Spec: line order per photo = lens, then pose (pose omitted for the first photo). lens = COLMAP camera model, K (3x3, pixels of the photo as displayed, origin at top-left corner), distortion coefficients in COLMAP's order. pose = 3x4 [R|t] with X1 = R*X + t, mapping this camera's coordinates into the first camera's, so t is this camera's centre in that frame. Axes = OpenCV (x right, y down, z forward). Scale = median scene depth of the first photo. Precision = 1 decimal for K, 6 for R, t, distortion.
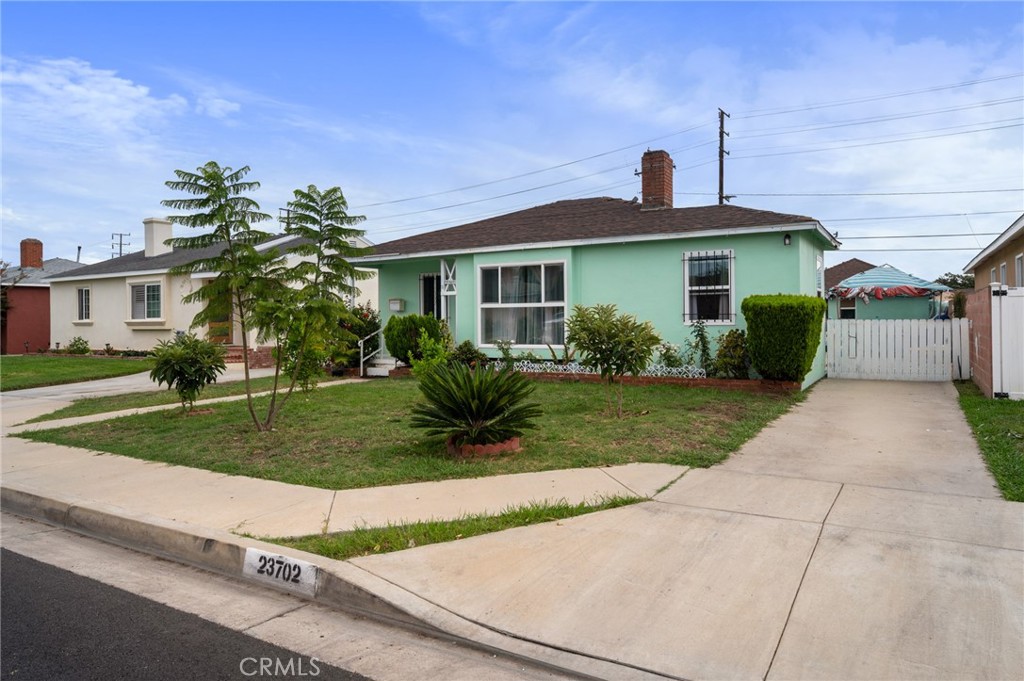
lens RADIAL K [[666.9, 0, 512.0], [0, 666.9, 340.5], [0, 0, 1]] dist [-0.002475, 0.000216]
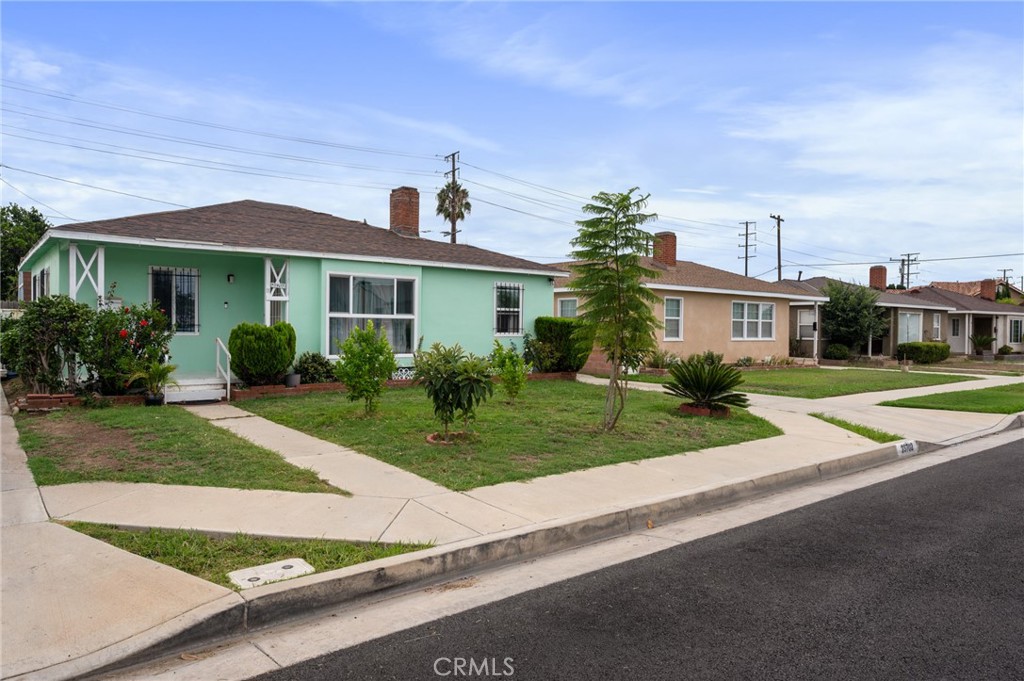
lens RADIAL K [[666.9, 0, 512.0], [0, 666.9, 340.5], [0, 0, 1]] dist [-0.002475, 0.000216]
pose [[0.356461, 0.000134, 0.934310, -0.884398], [0.019167, 0.999788, -0.007456, -0.003611], [-0.934114, 0.020566, 0.356383, 0.444628]]
